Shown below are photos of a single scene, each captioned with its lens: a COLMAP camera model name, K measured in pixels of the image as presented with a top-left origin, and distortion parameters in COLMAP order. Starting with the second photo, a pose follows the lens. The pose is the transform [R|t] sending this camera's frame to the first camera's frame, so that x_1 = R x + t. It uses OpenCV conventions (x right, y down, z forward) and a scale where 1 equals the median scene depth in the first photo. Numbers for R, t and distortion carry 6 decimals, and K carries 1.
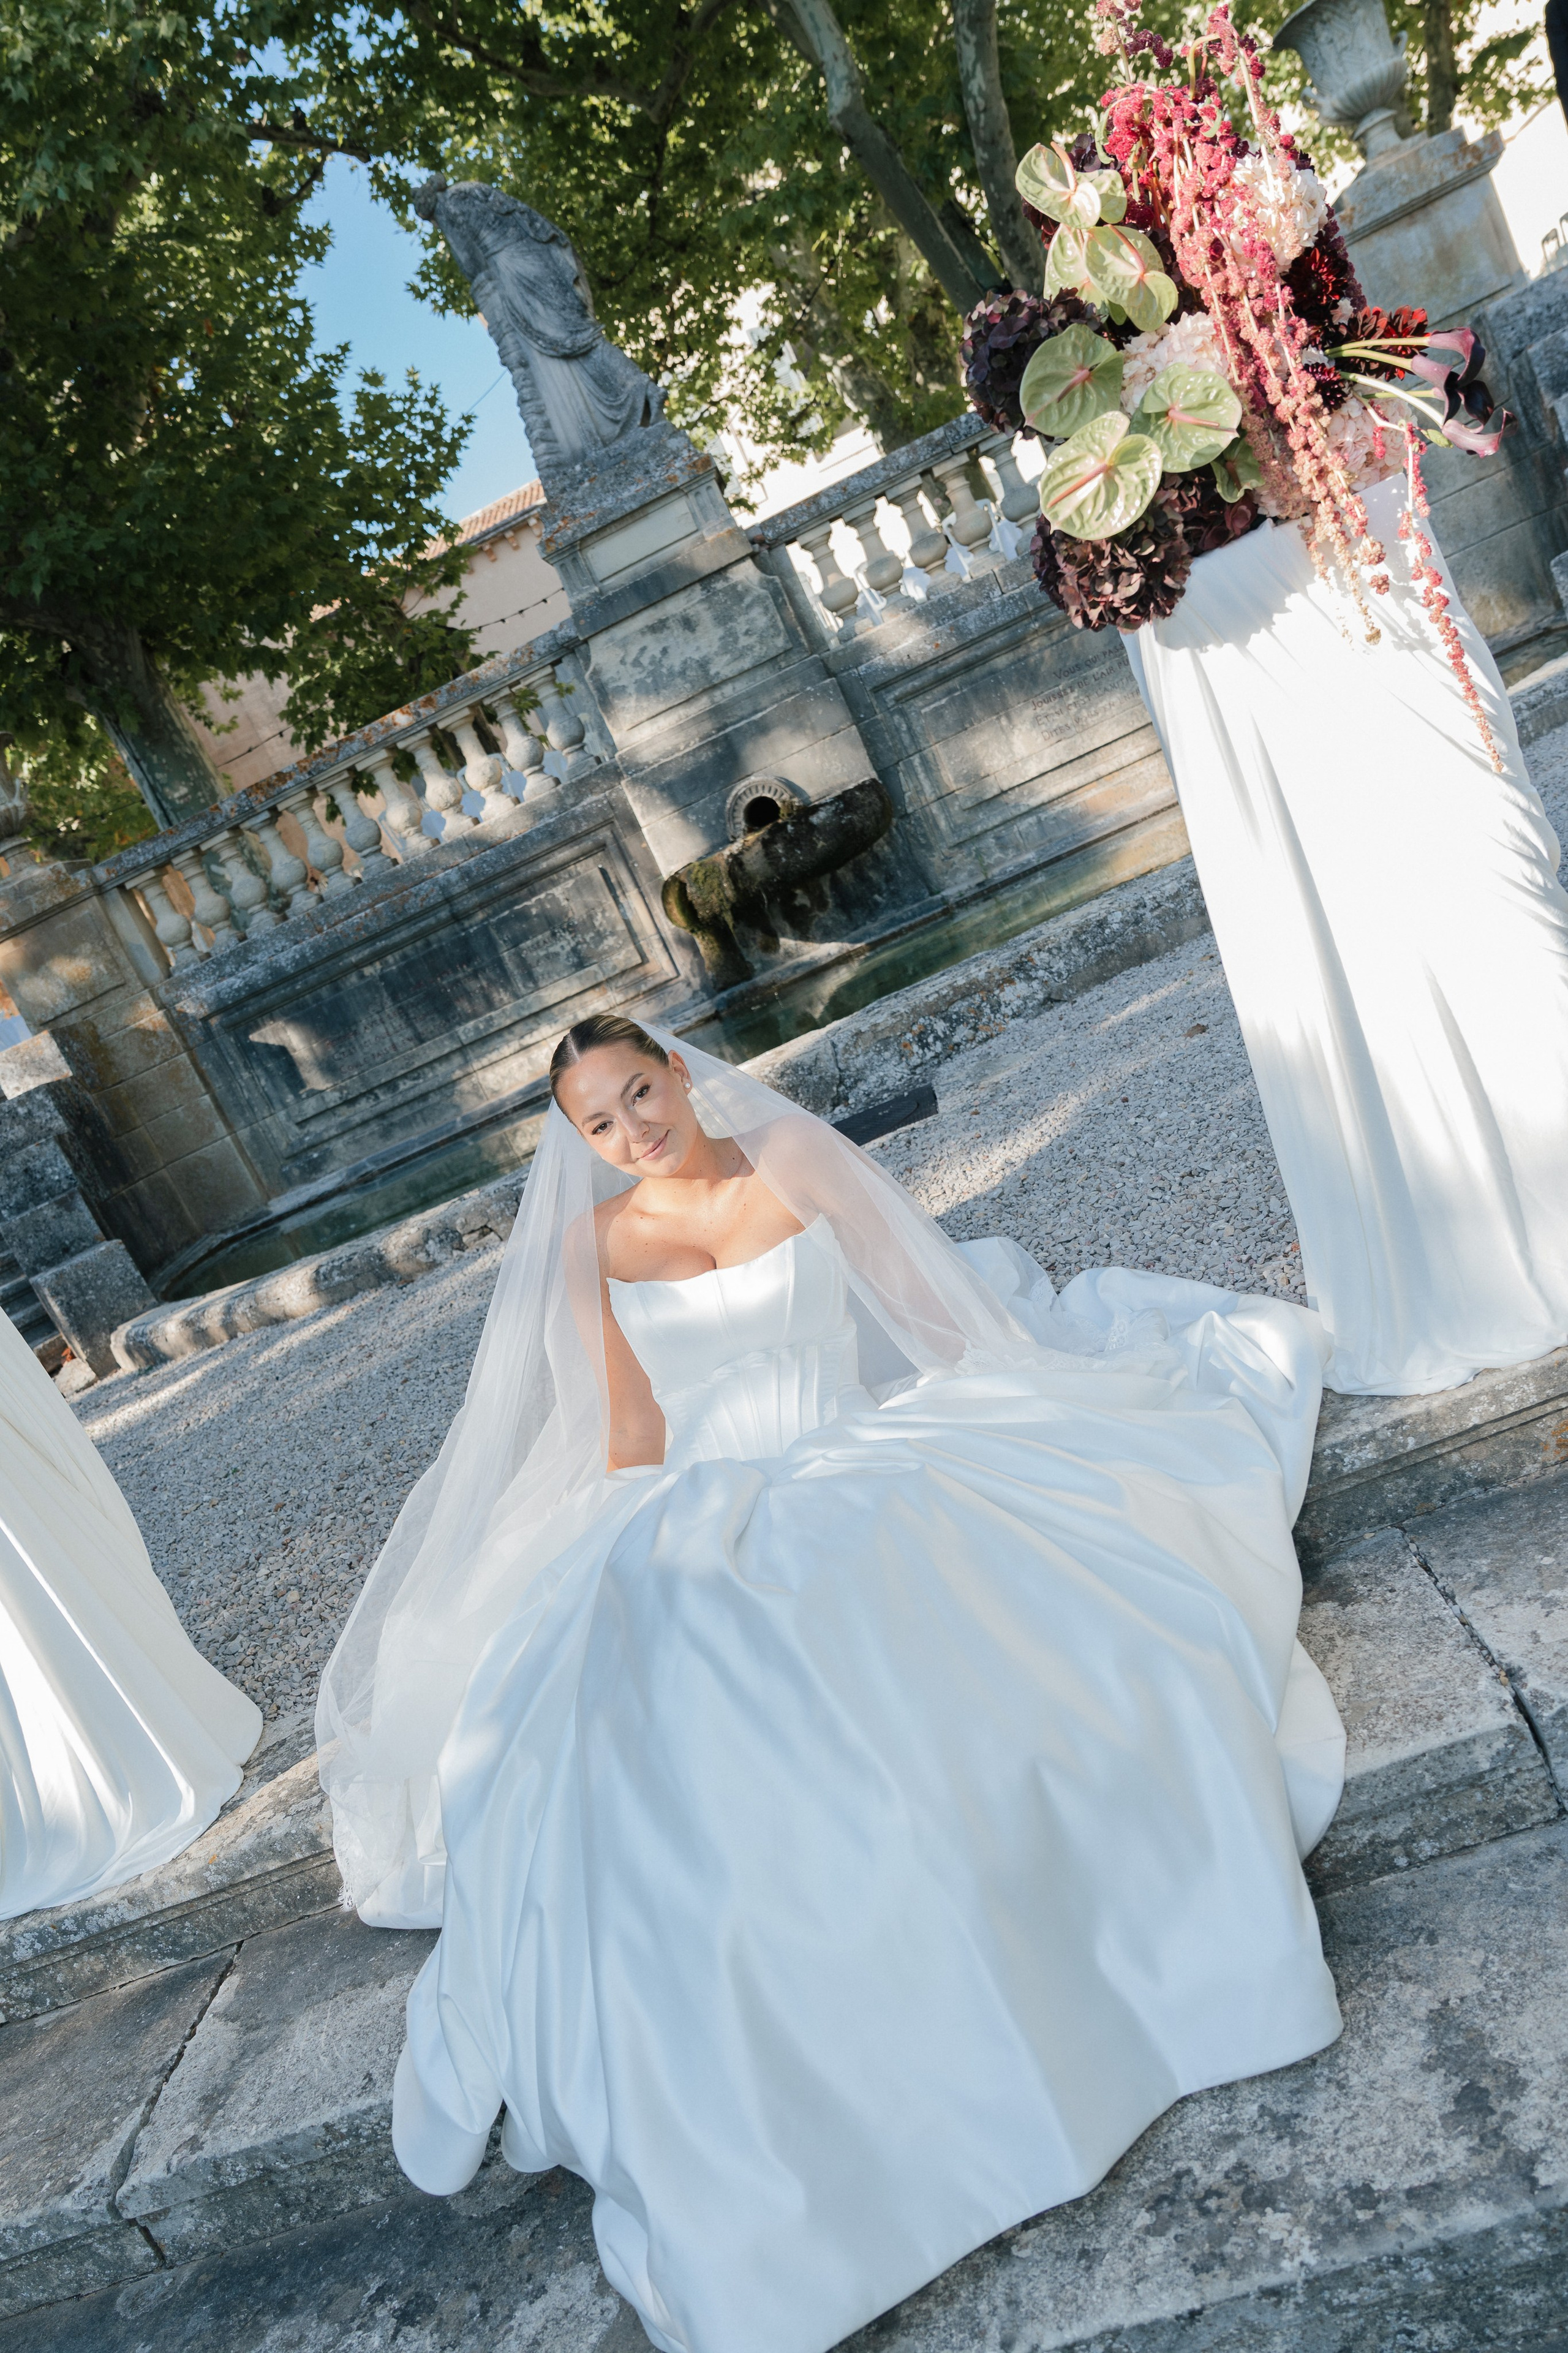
lens RADIAL K [[1810.6, 0, 779.7], [0, 1810.6, 1259.6], [0, 0, 1]] dist [-0.010531, 0.009094]
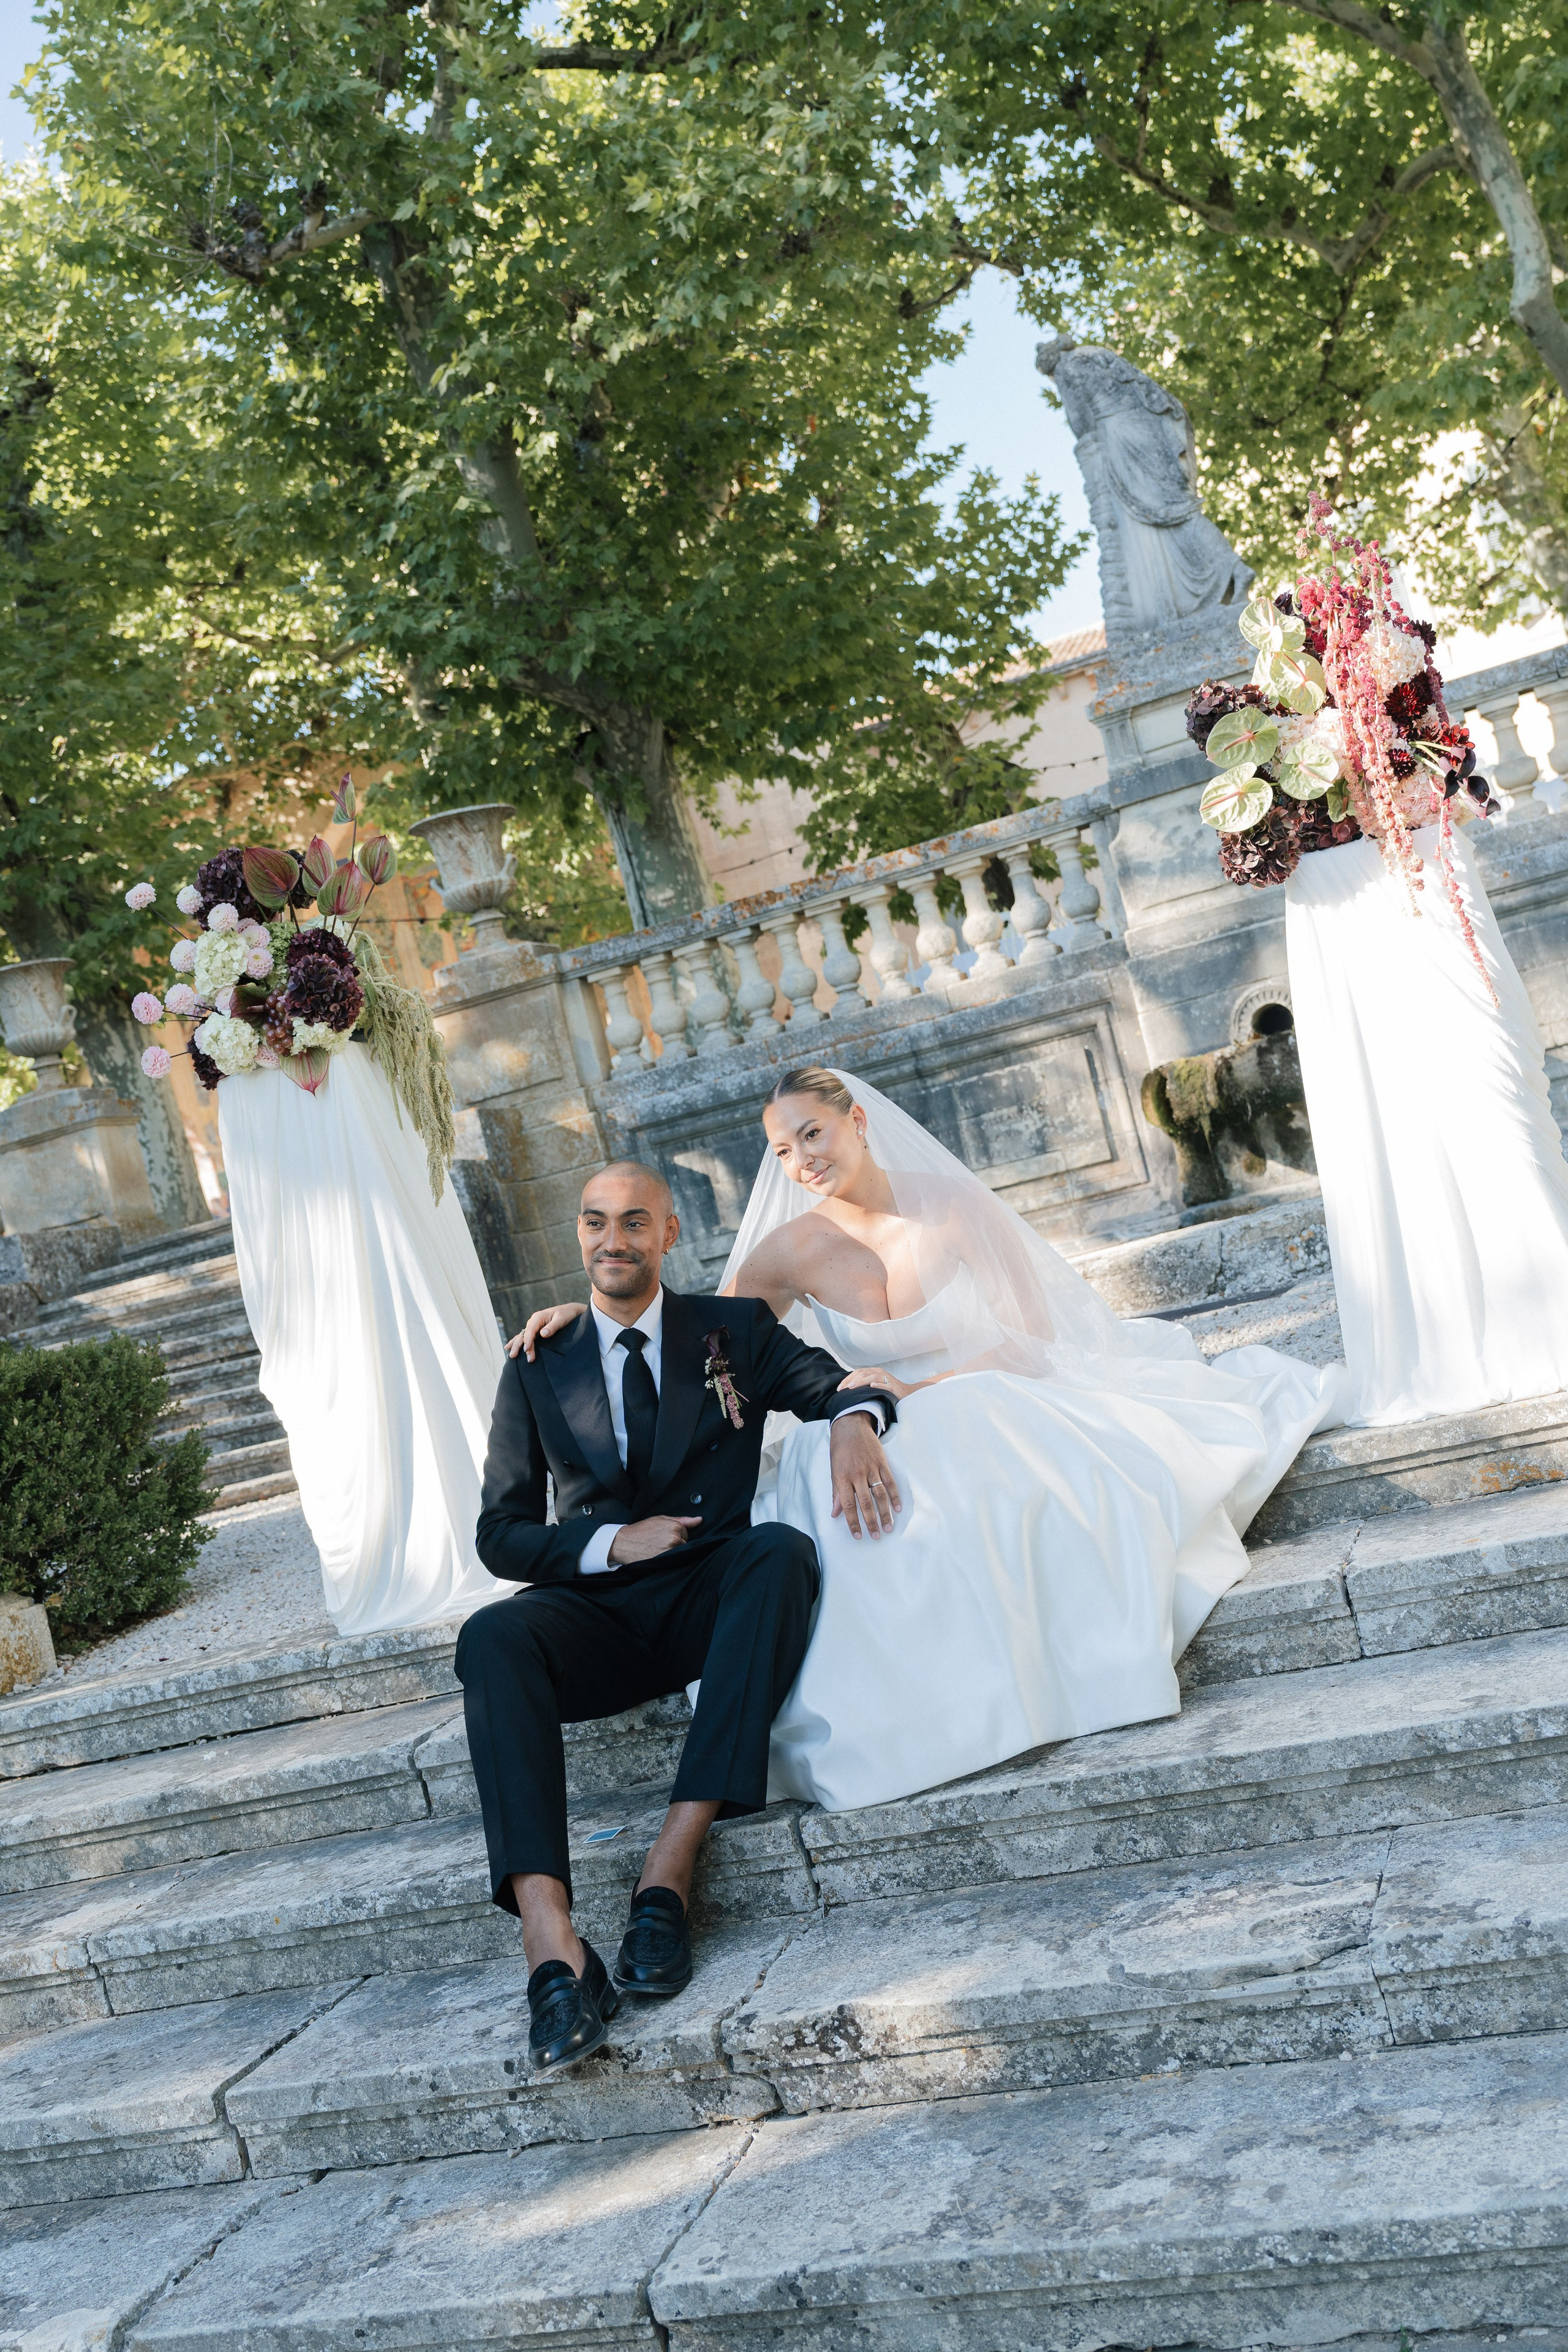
lens RADIAL K [[3279.8, 0, 784.0], [0, 3279.8, 1176.0], [0, 0, 1]] dist [0.020611, -0.000928]
pose [[0.949566, 0.183234, -0.254459, 0.167999], [-0.230077, 0.958496, -0.168376, 0.139104], [0.213046, 0.218429, 0.952313, -0.519167]]
